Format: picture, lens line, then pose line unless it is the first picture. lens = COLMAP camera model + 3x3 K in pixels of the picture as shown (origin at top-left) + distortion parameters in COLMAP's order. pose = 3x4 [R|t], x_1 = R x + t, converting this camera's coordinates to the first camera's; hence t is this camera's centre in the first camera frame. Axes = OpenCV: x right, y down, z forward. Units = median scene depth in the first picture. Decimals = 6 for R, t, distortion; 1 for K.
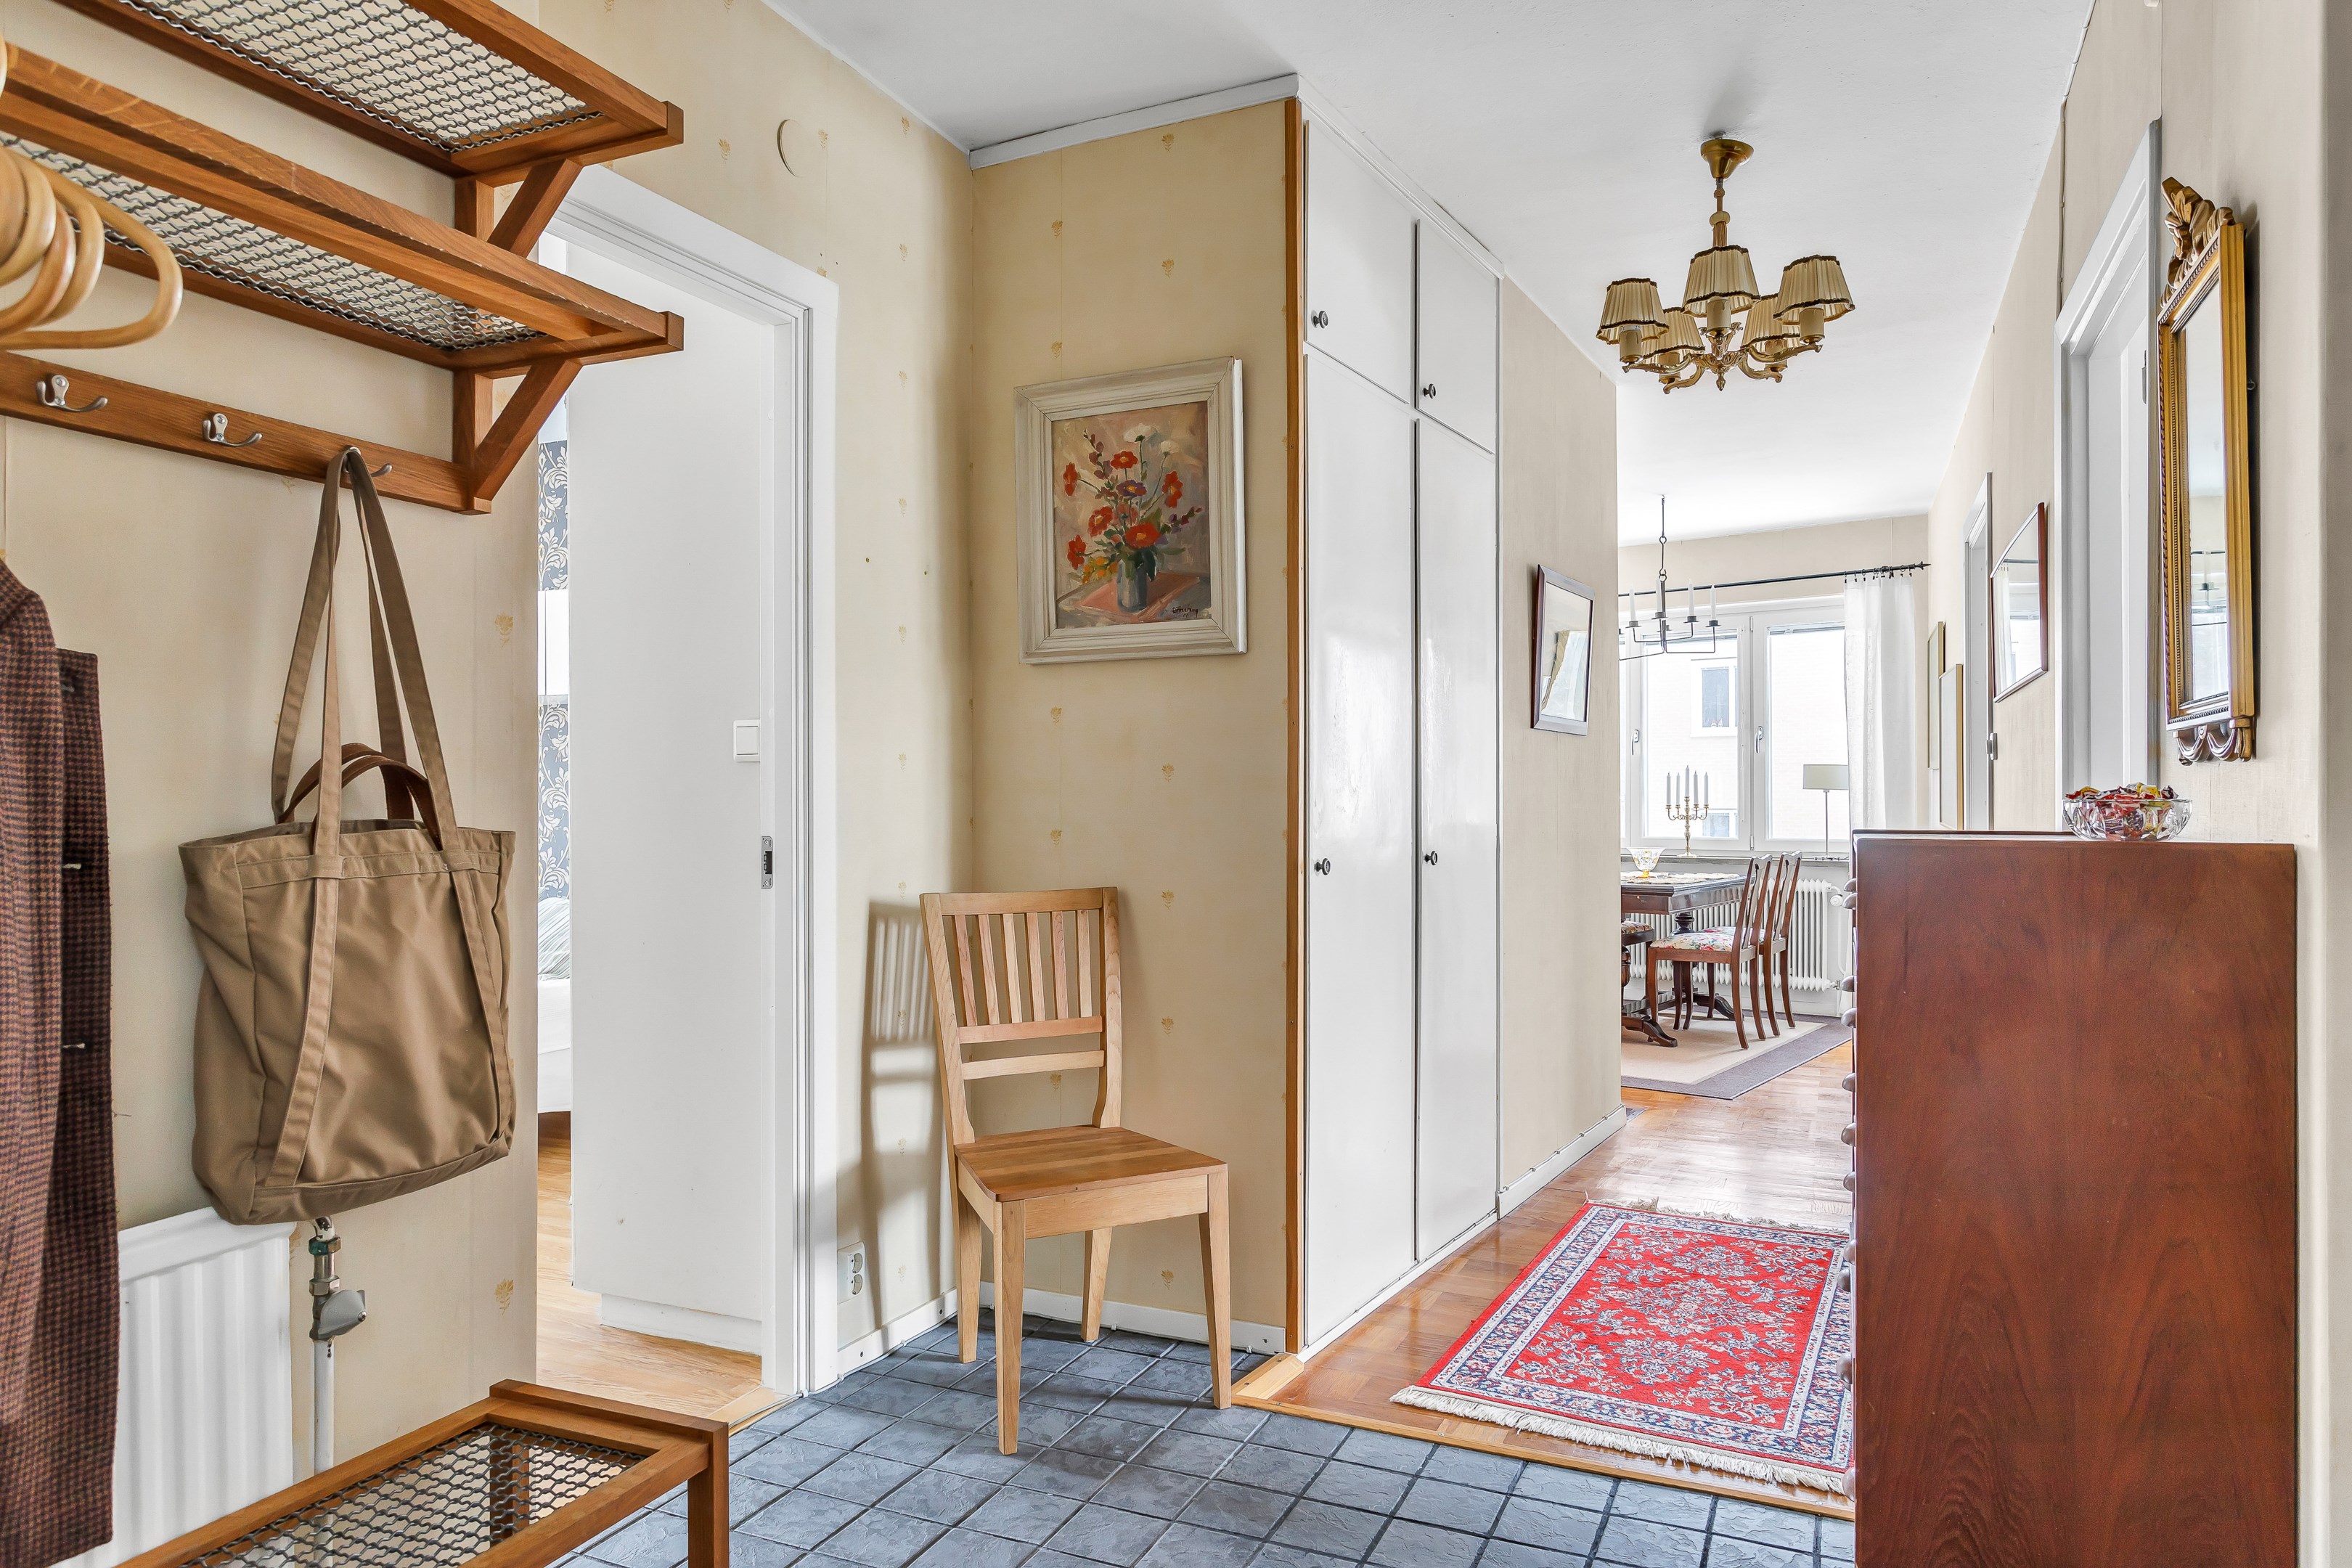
lens RADIAL K [[1484.4, 0, 1176.0], [0, 1484.4, 784.0], [0, 0, 1]] dist [0.000794, 0.000053]
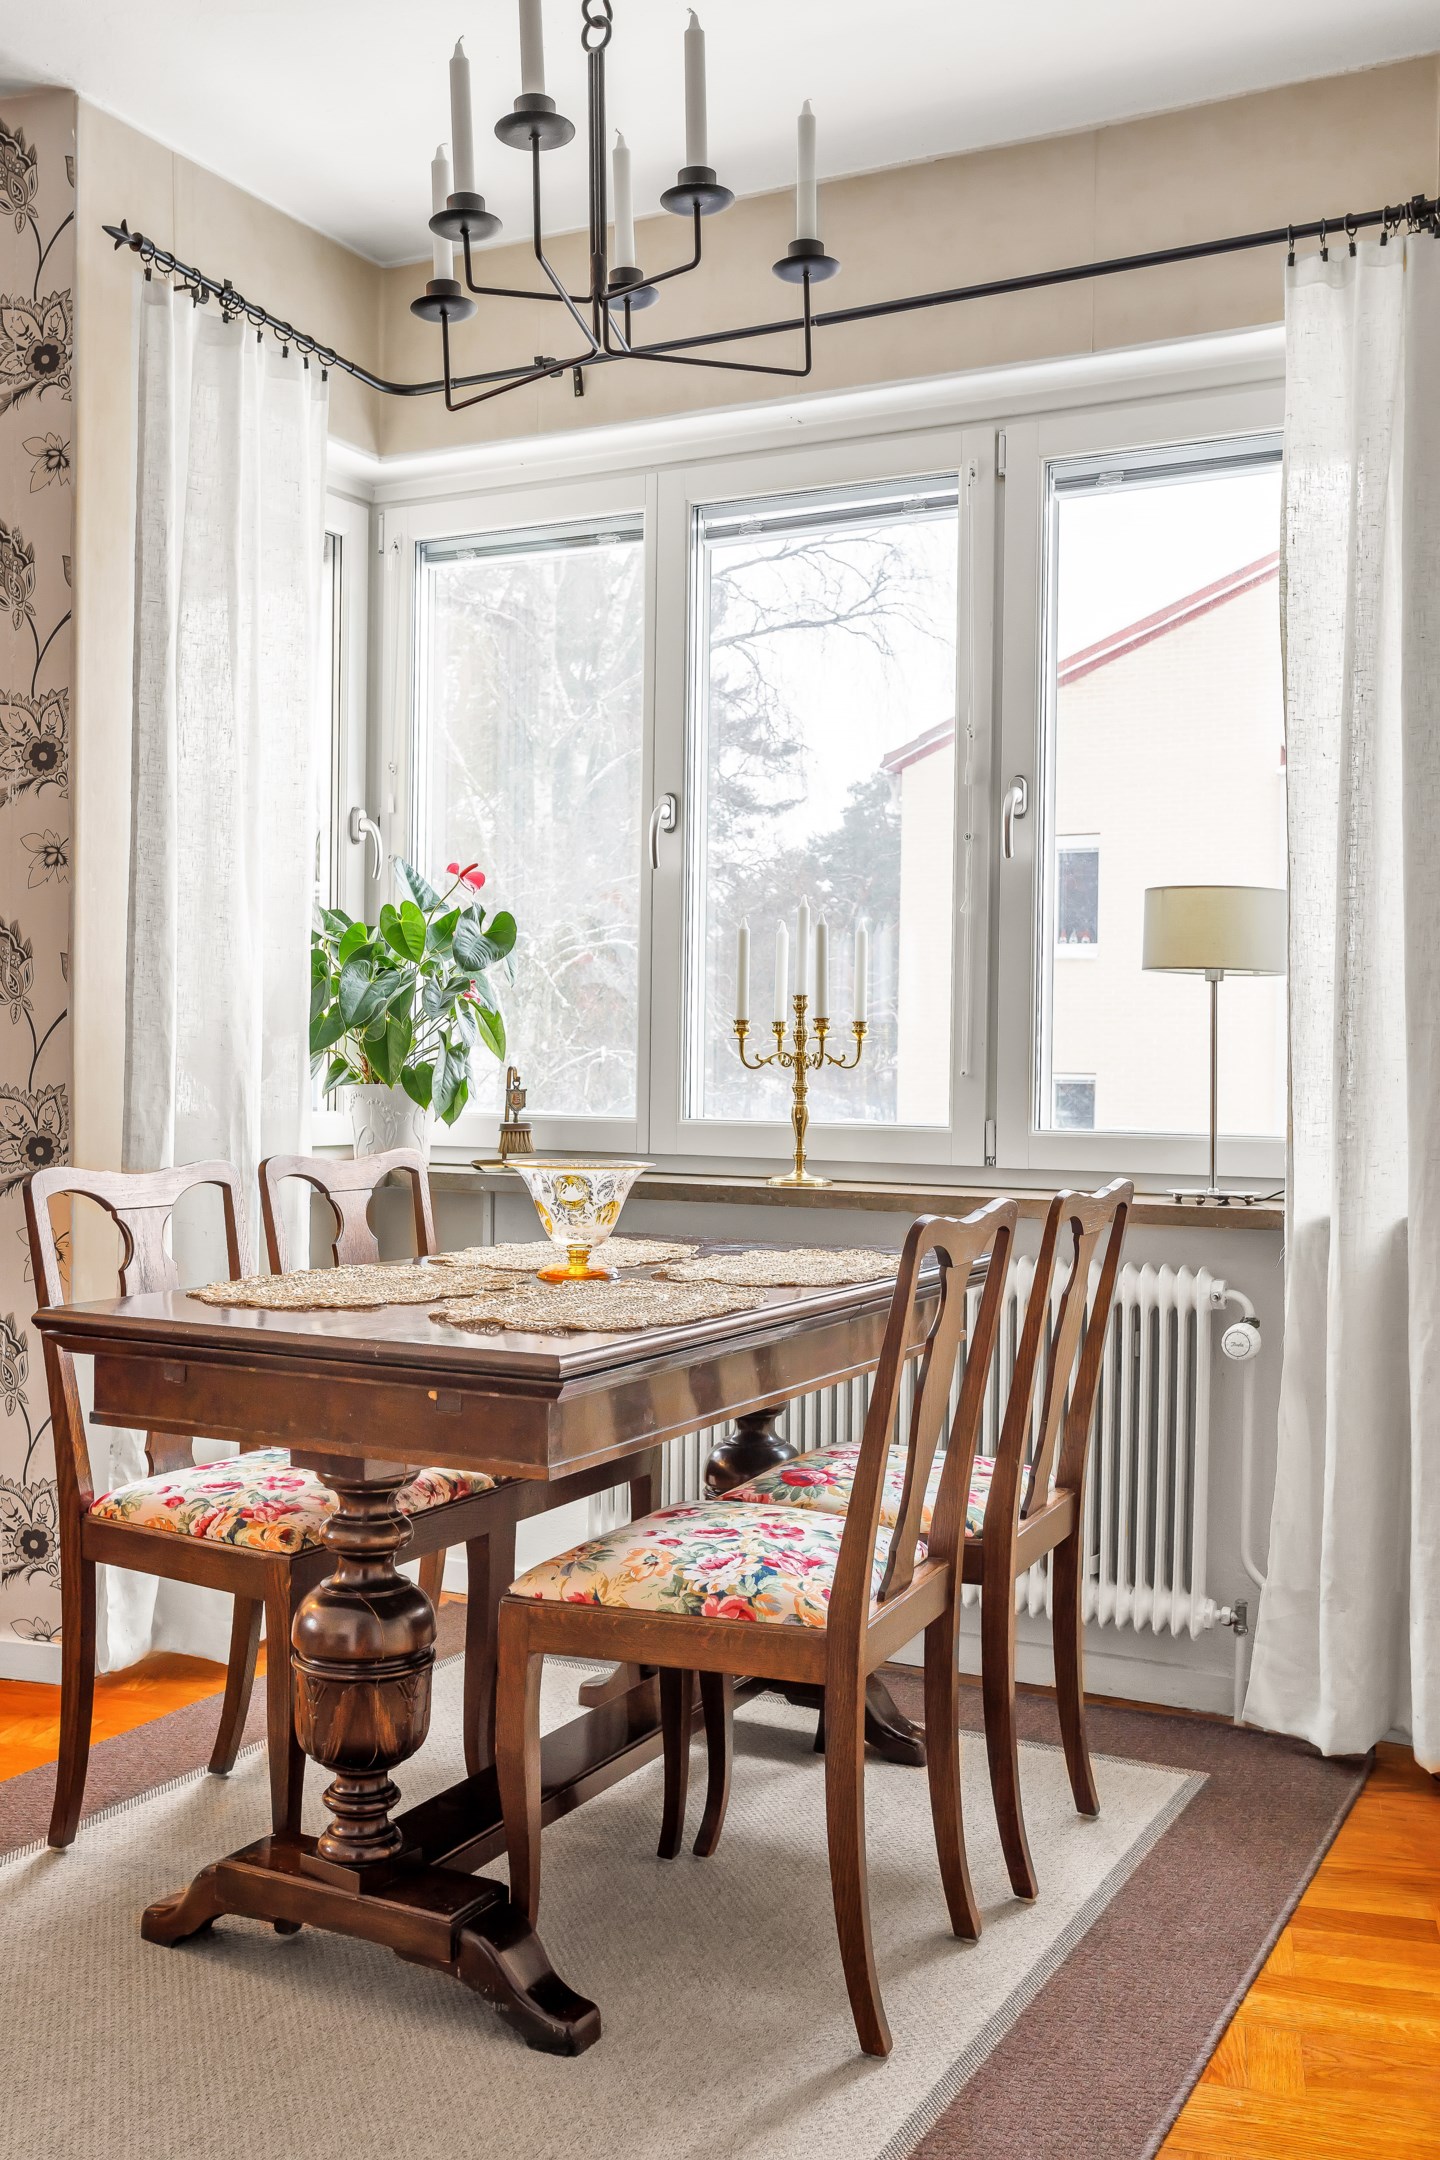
lens RADIAL K [[2029.5, 0, 720.0], [0, 2029.5, 1080.0], [0, 0, 1]] dist [-0.011846, -0.005581]
pose [[0.982048, 0.012833, 0.188196, 0.263273], [-0.016558, 0.999697, 0.018237, 0.020133], [-0.187905, -0.021025, 0.981962, 0.616416]]
